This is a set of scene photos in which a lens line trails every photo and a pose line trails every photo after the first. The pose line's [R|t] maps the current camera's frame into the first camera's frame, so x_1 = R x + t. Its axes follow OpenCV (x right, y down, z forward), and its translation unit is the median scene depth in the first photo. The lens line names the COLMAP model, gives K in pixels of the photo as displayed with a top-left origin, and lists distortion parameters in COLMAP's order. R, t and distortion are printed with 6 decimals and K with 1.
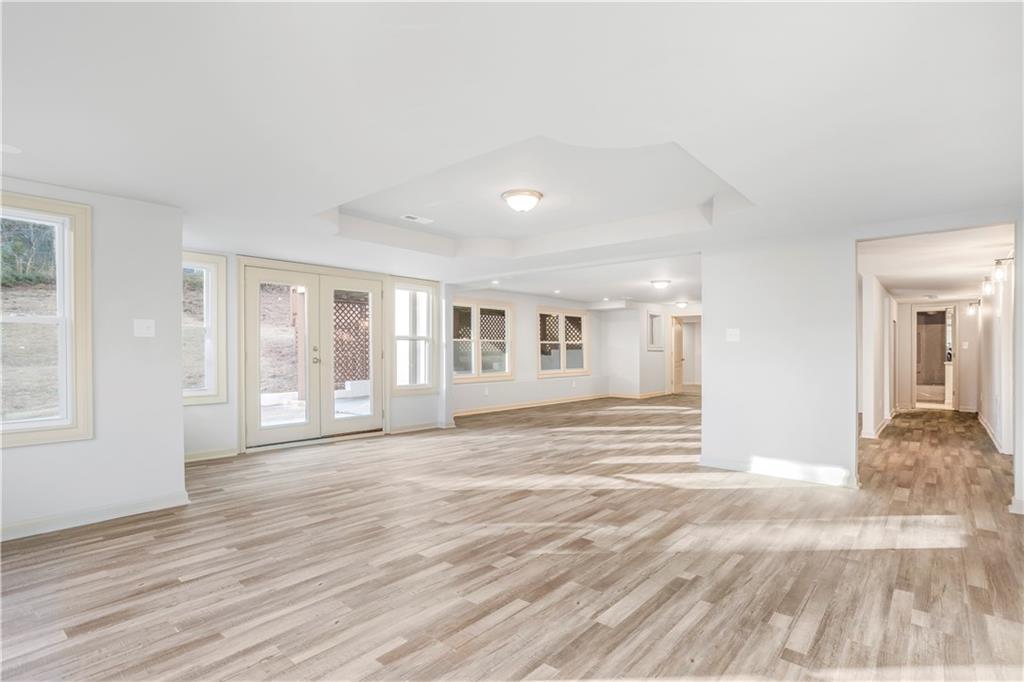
lens RADIAL K [[505.7, 0, 498.1], [0, 505.7, 349.6], [0, 0, 1]] dist [-0.053681, 0.022919]
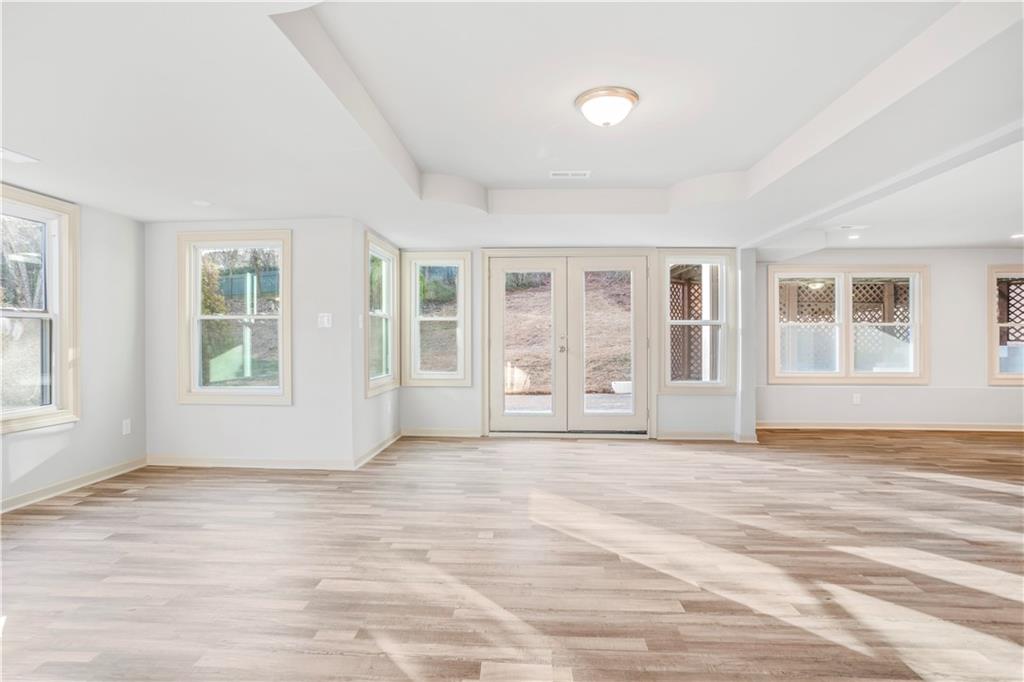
lens RADIAL K [[505.7, 0, 509.5], [0, 505.7, 338.6], [0, 0, 1]] dist [-0.053681, 0.022919]
pose [[0.626255, 0.001013, -0.779618, 0.472073], [0.000533, 0.999998, 0.001727, 0.000671], [0.779618, -0.001497, 0.626253, 0.497275]]
